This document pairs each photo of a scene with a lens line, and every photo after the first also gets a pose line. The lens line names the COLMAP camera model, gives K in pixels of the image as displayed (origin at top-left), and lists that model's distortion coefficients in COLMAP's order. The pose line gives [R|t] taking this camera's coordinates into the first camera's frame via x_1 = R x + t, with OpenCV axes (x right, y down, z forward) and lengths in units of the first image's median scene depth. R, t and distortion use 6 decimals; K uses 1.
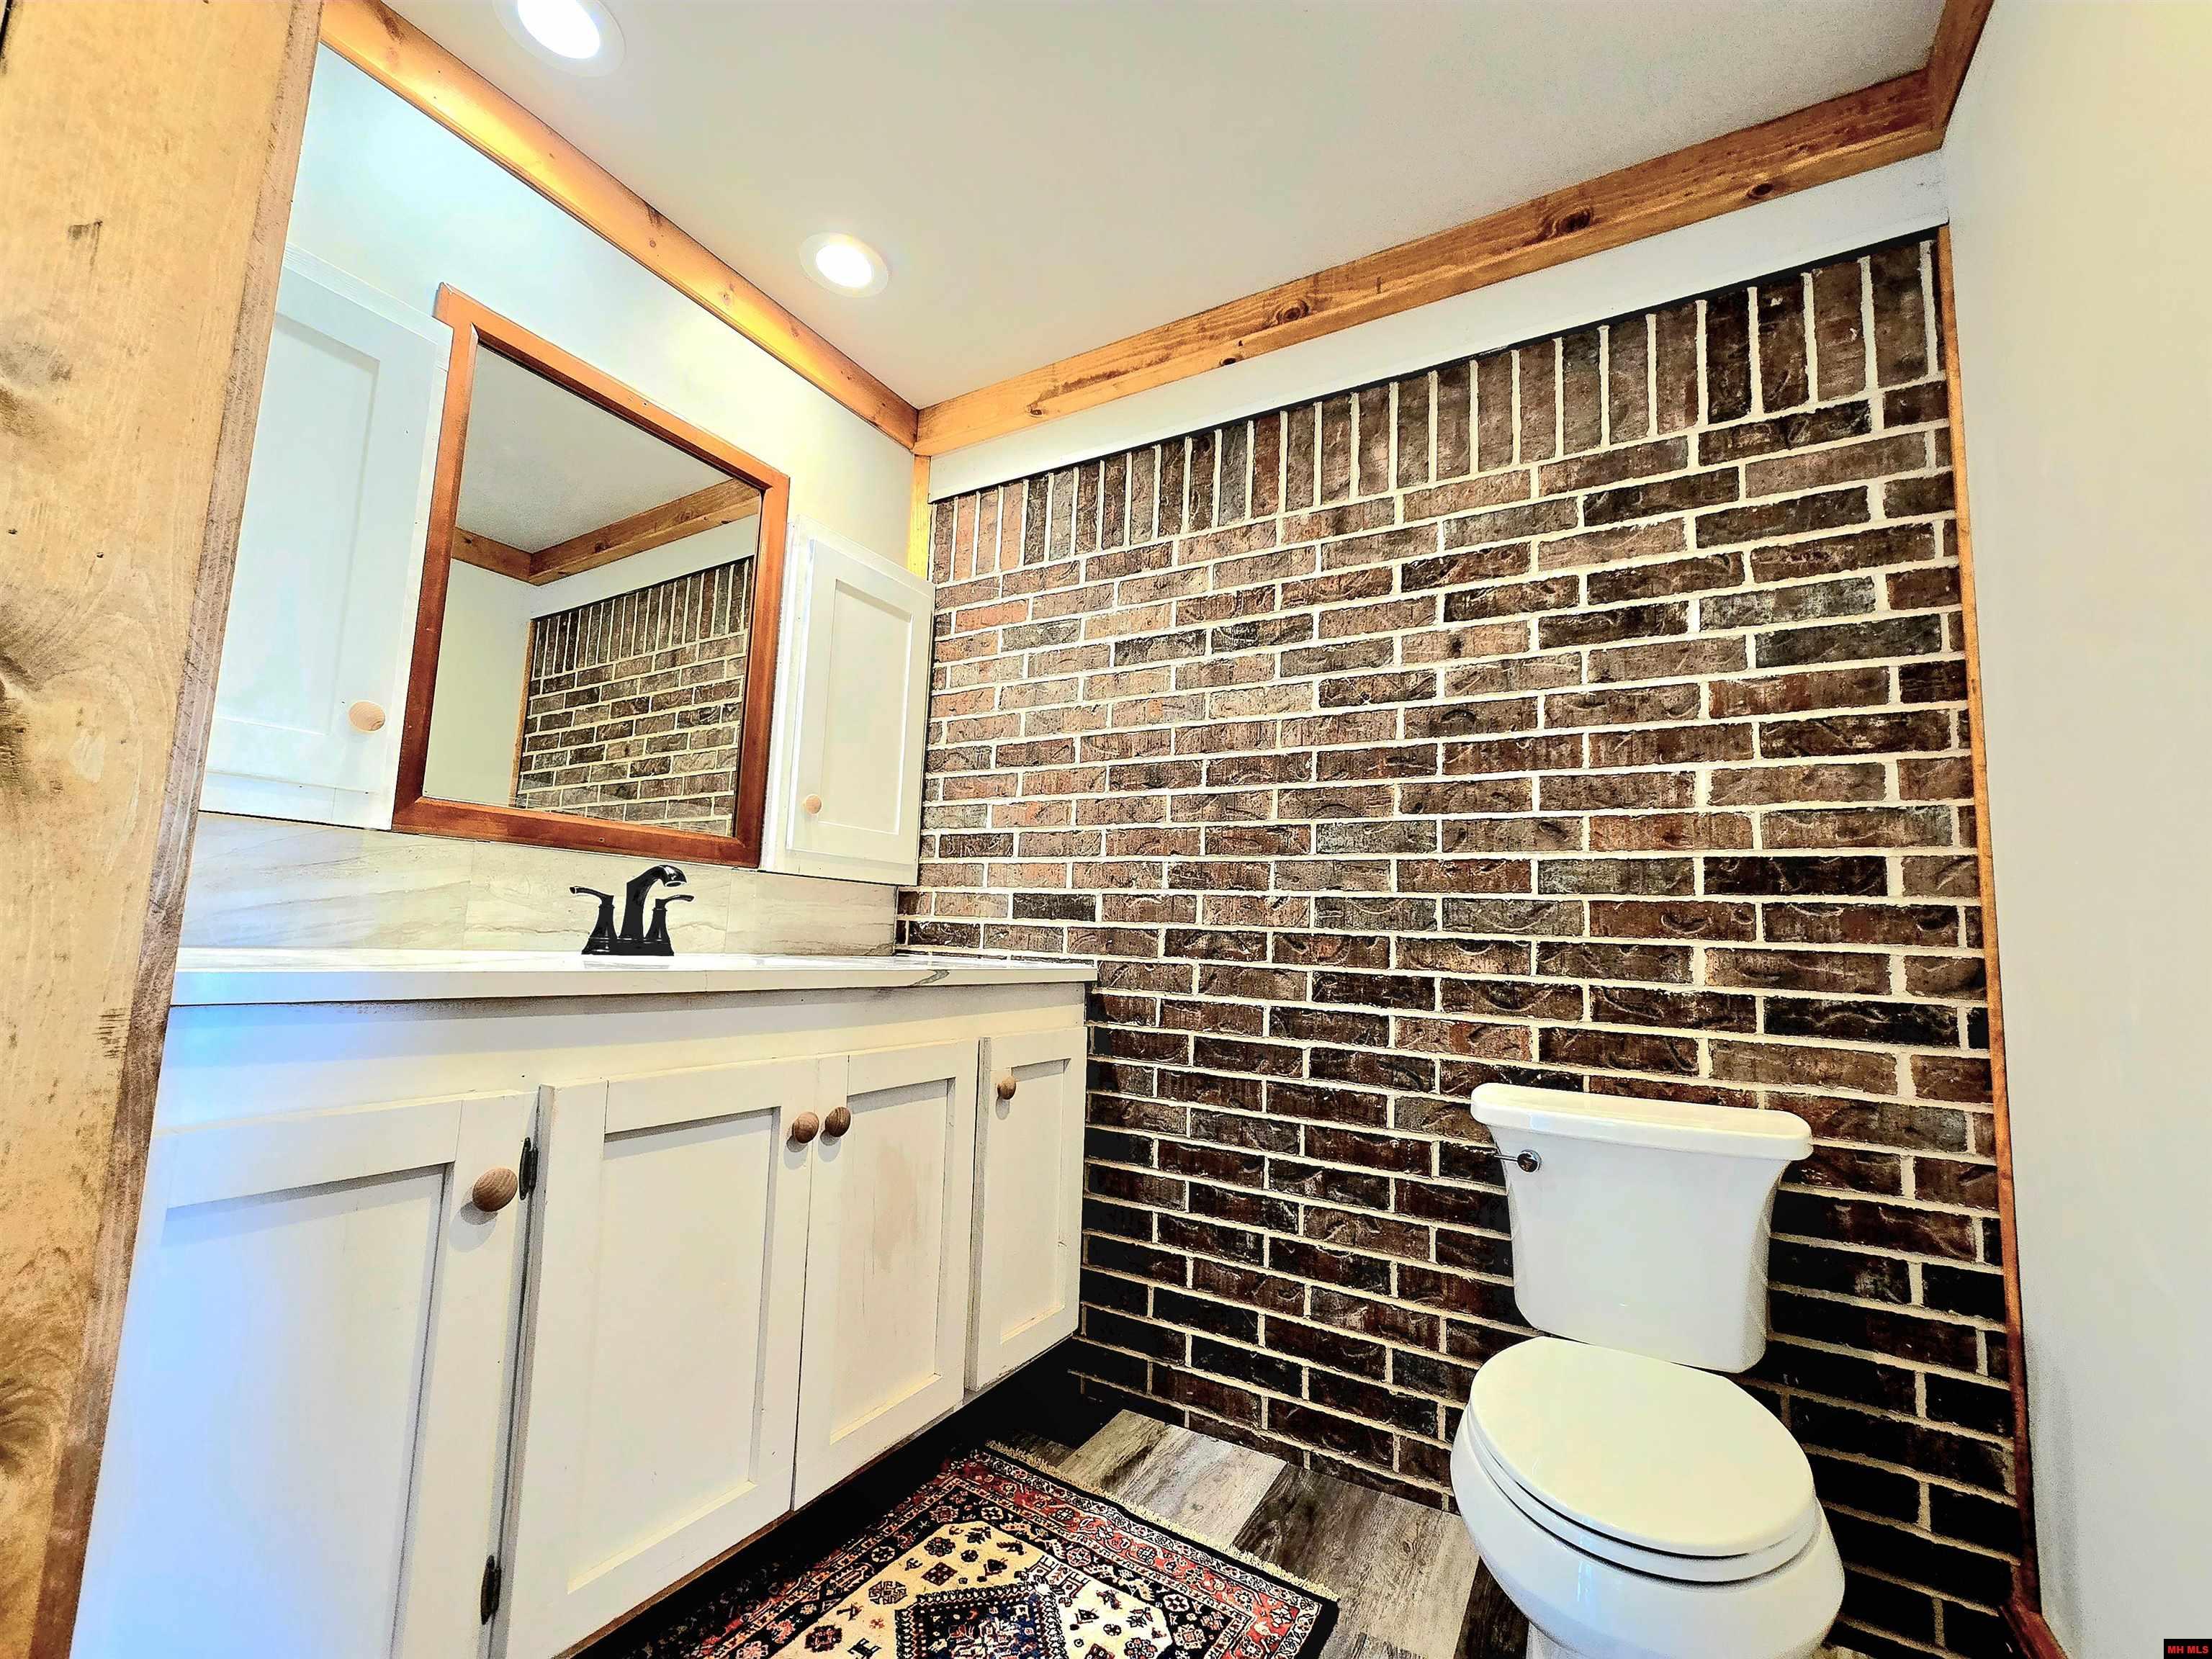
lens RADIAL K [[902.0, 0, 1108.5], [0, 902.0, 841.9], [0, 0, 1]] dist [-0.004617, -0.001271]
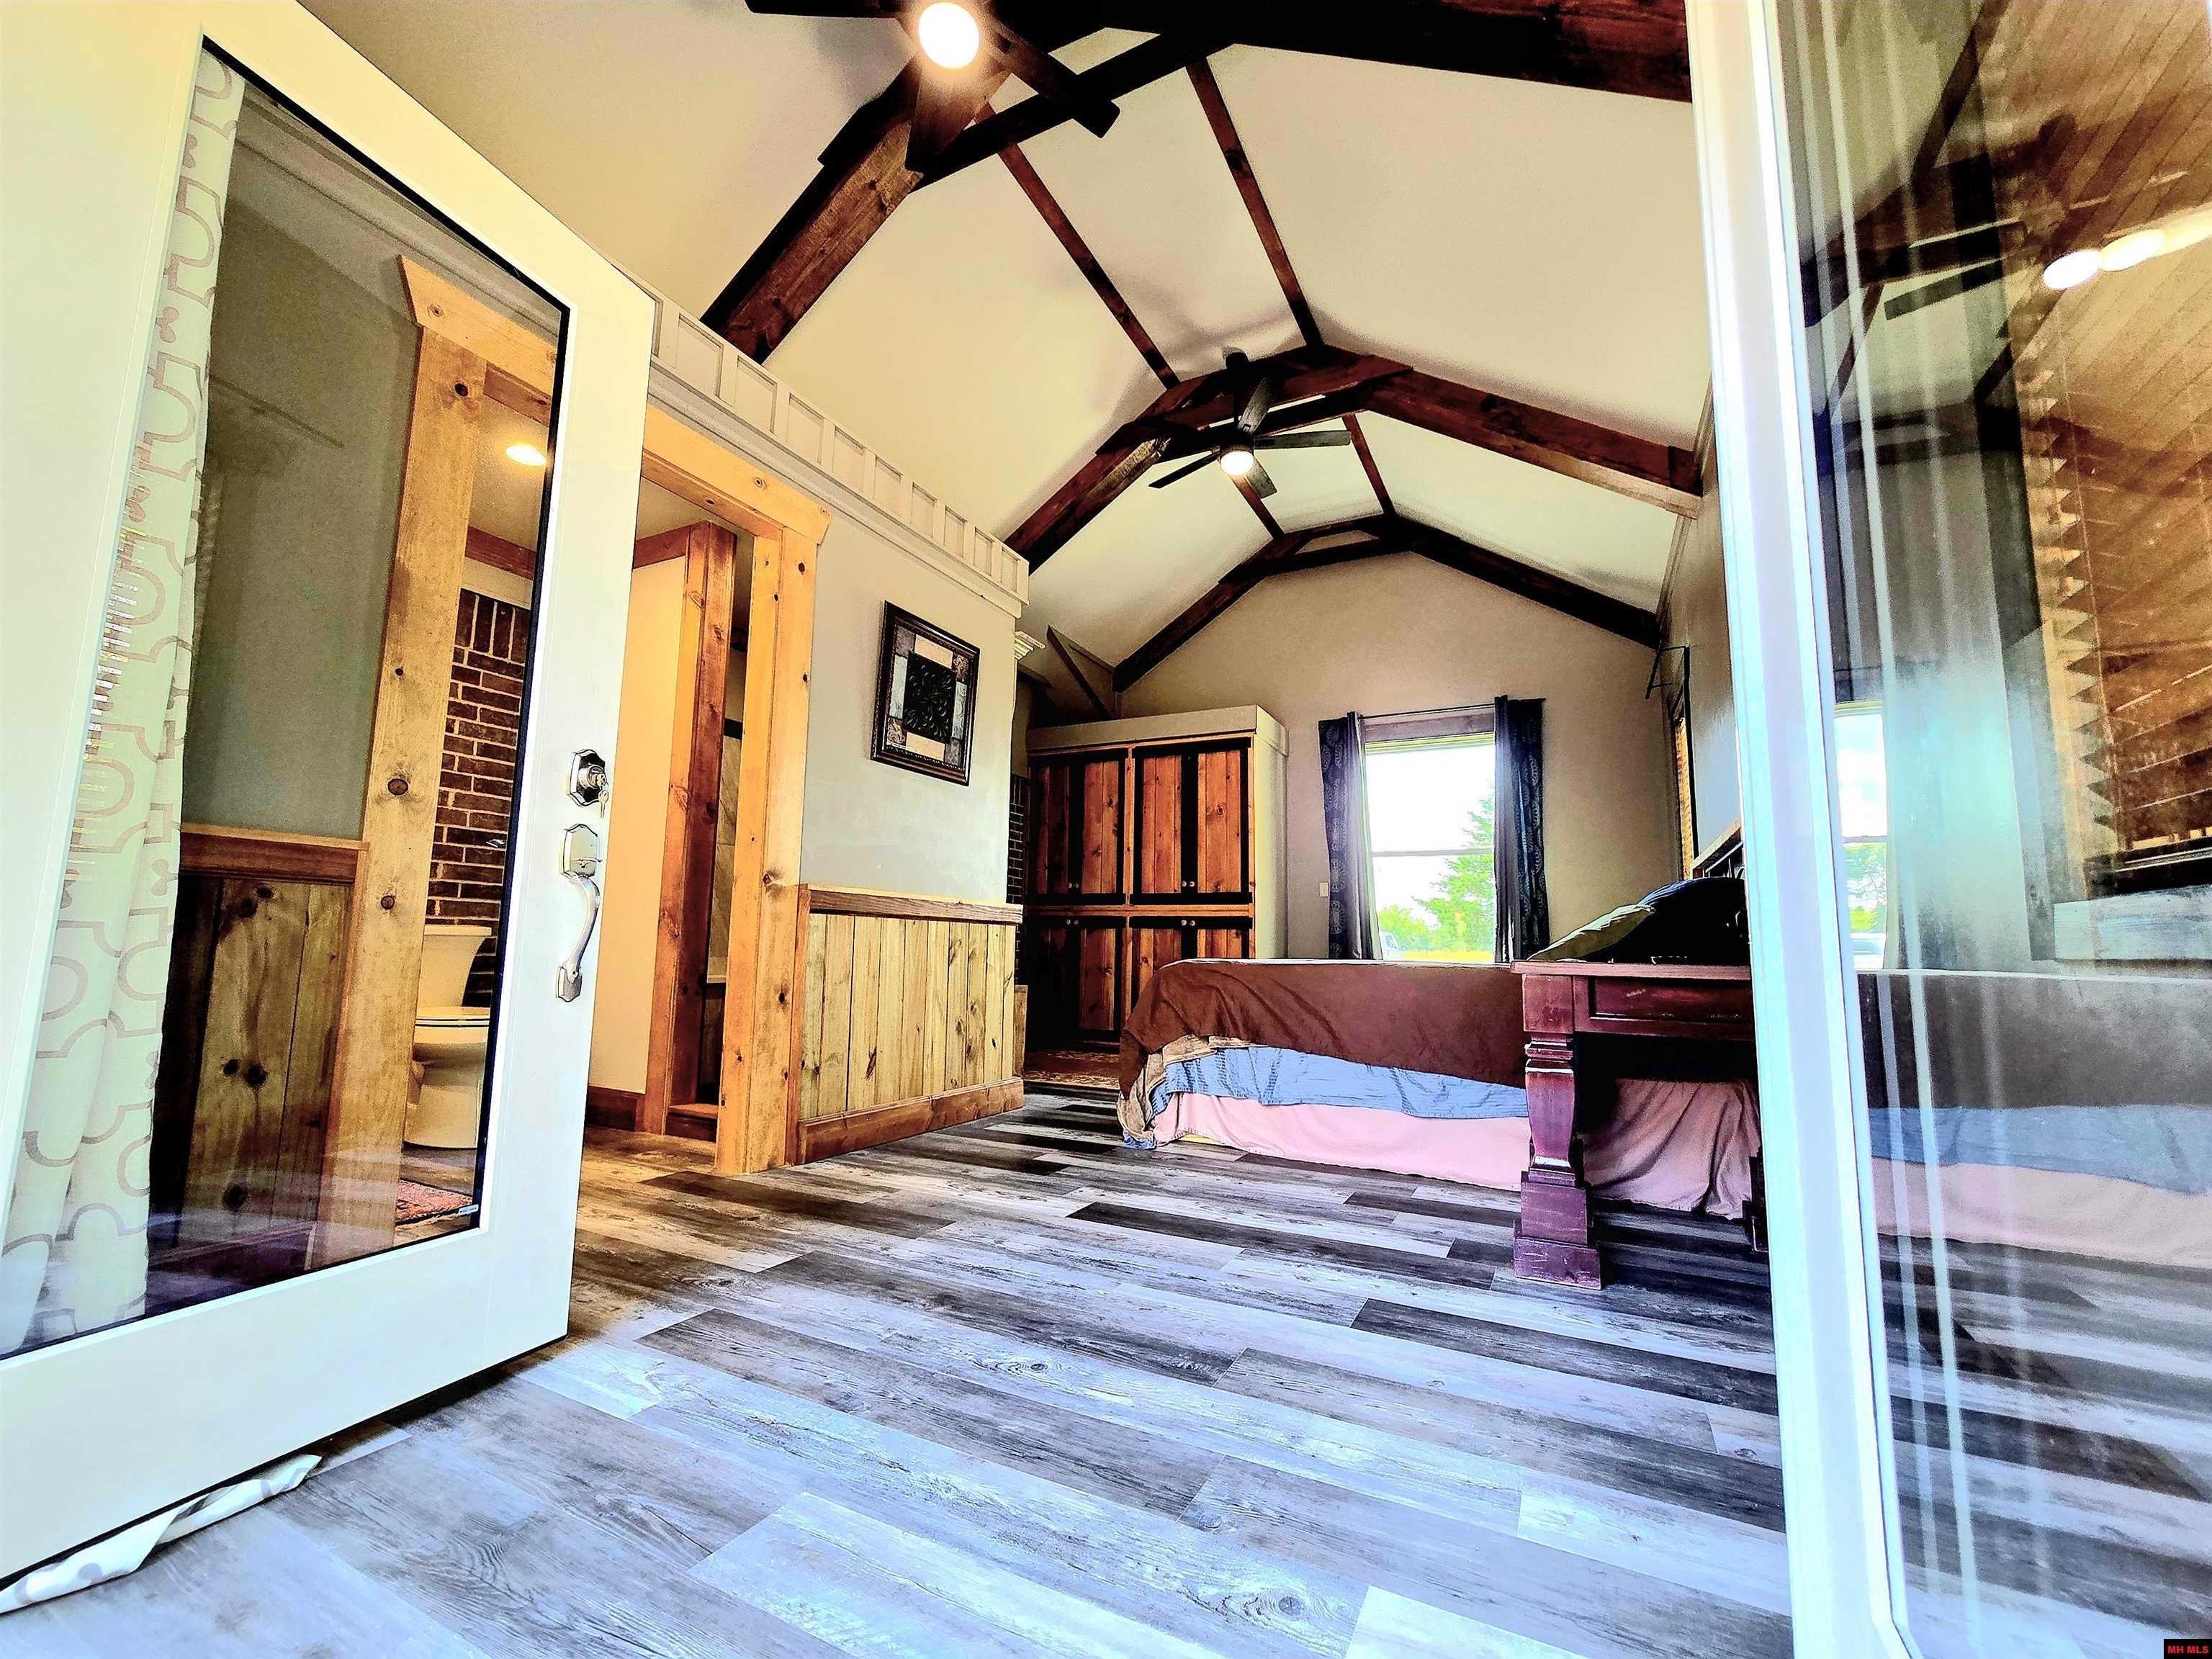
lens RADIAL K [[902.0, 0, 1105.2], [0, 902.0, 839.8], [0, 0, 1]] dist [-0.004617, -0.001271]
pose [[-0.040123, 0.077114, 0.996215, -1.659813], [-0.129915, 0.988152, -0.081722, 0.016424], [-0.990713, -0.132702, -0.029629, -0.636797]]
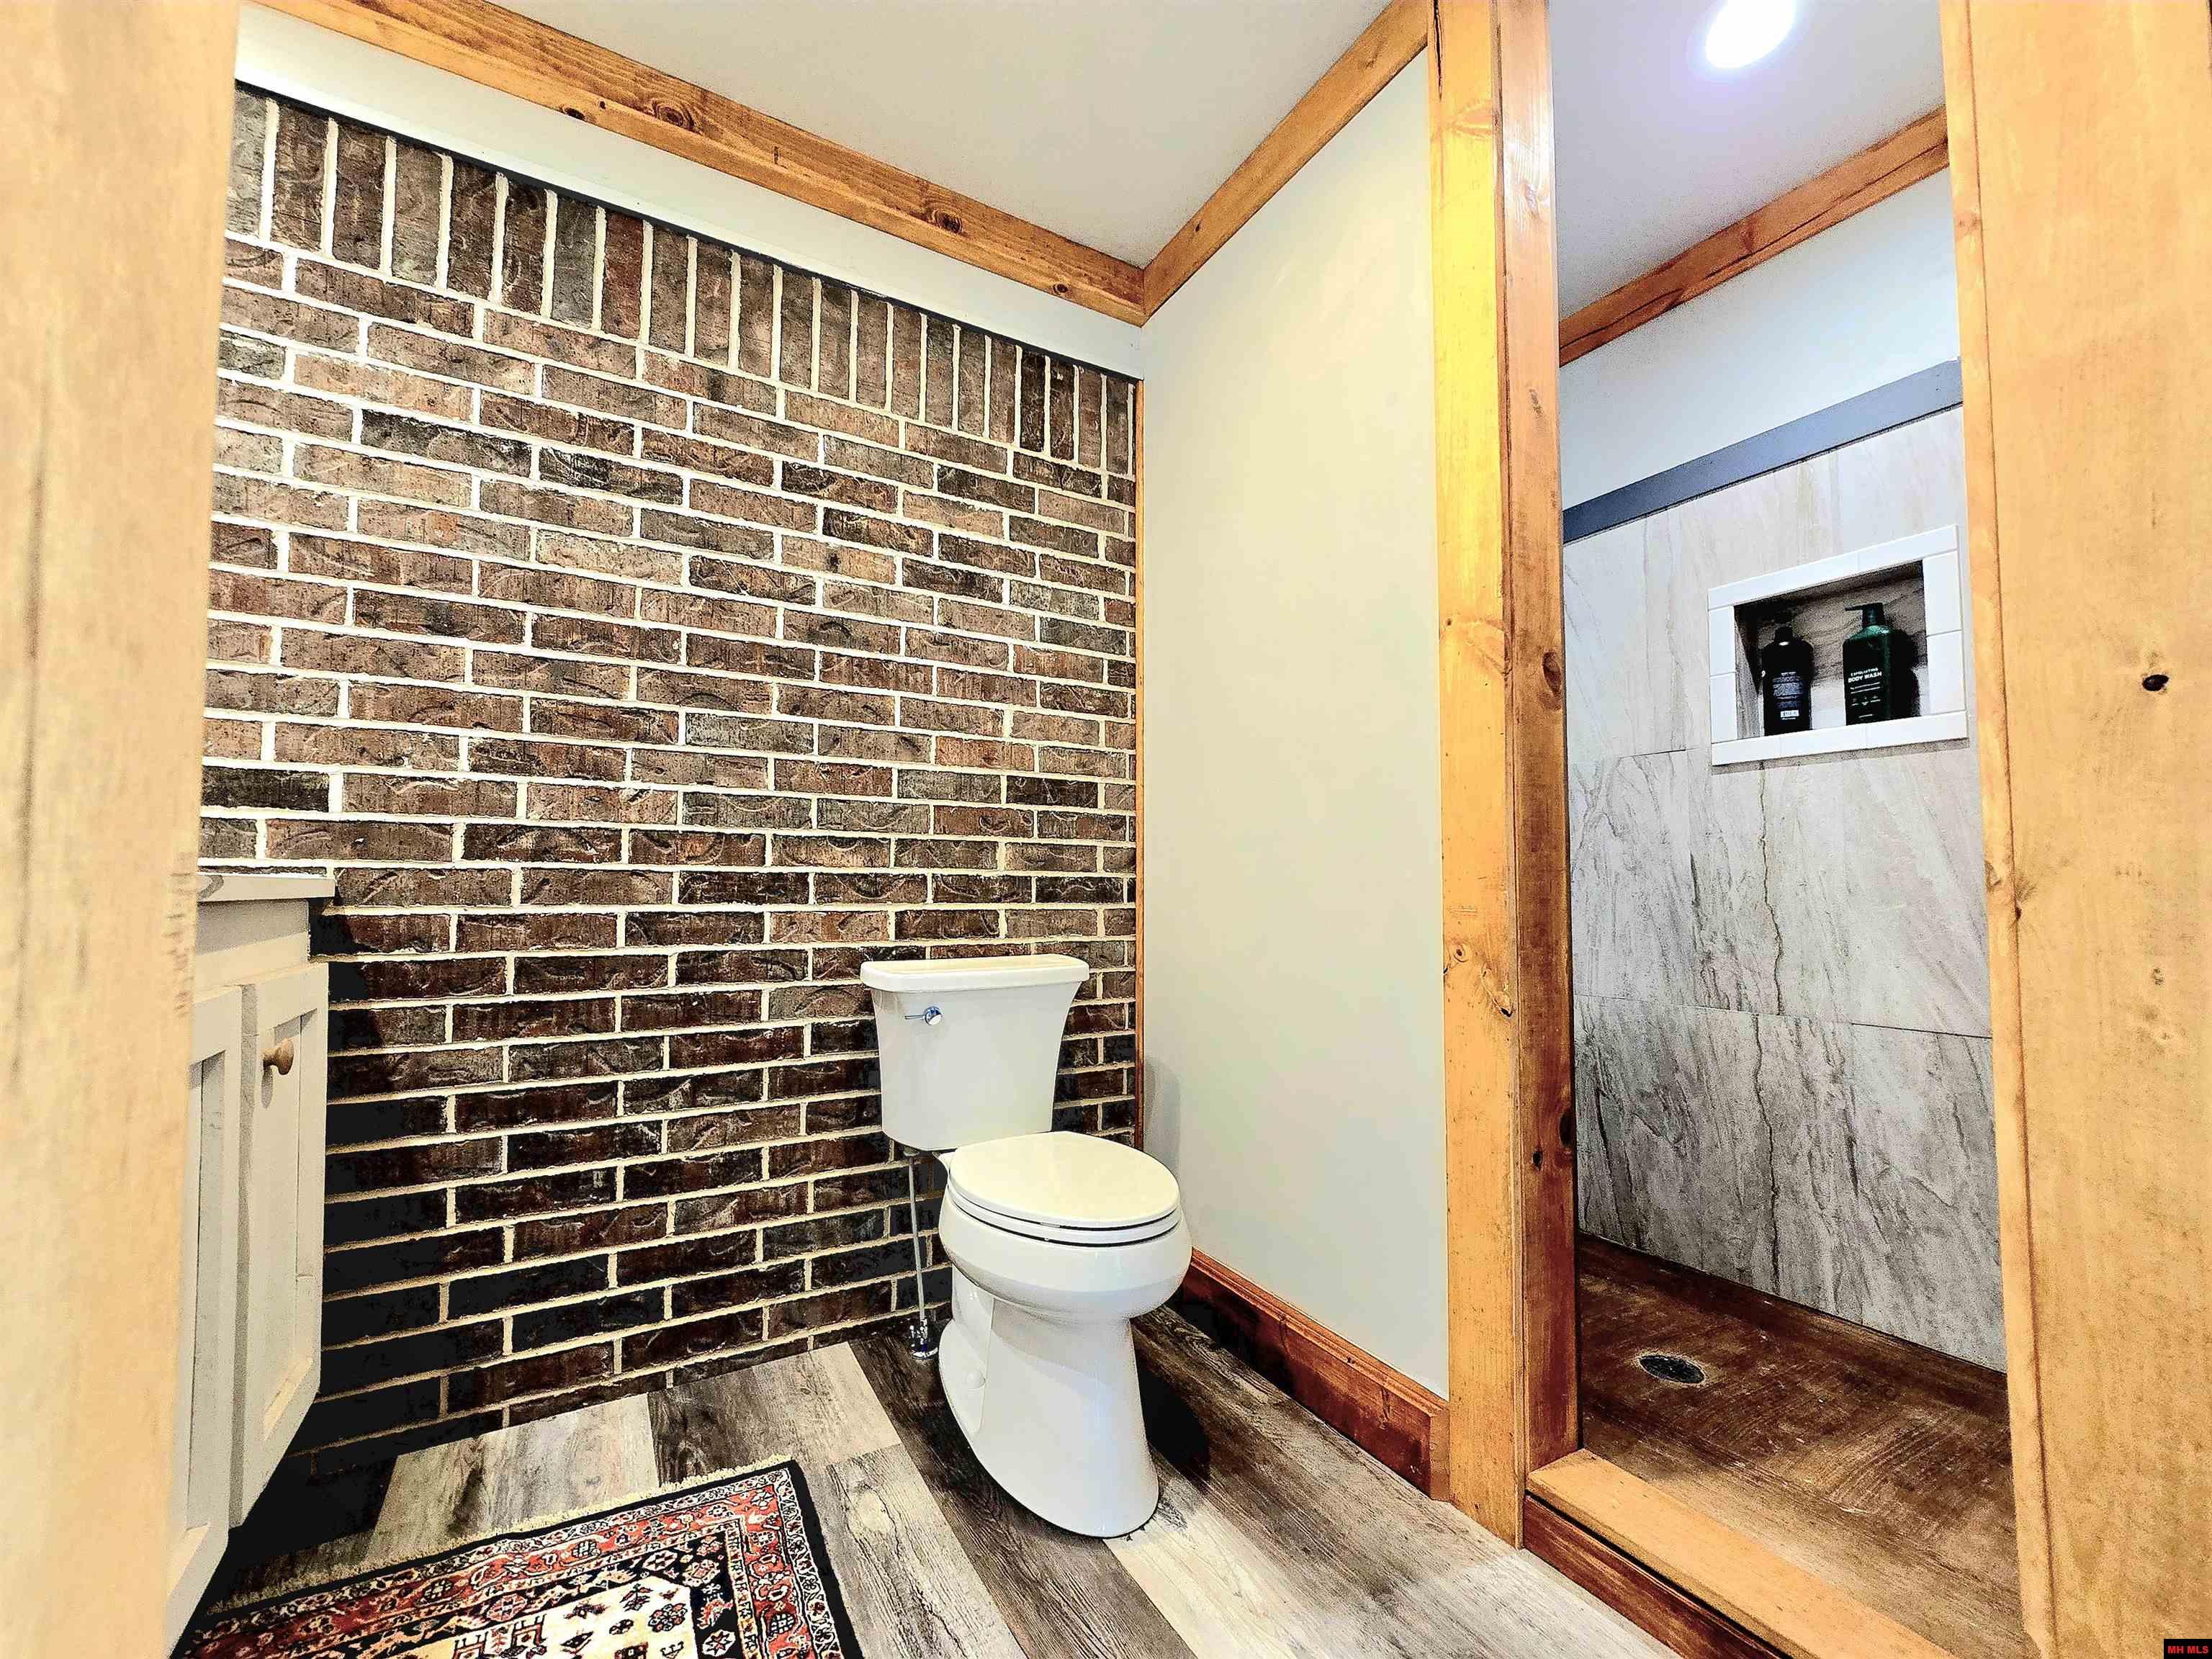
lens RADIAL K [[902.0, 0, 1098.2], [0, 902.0, 837.7], [0, 0, 1]] dist [-0.004617, -0.001271]
pose [[0.496716, 0.007687, 0.867879, -0.388405], [-0.081137, 0.995993, 0.037616, 0.042317], [-0.864112, -0.089101, 0.495350, 0.186565]]
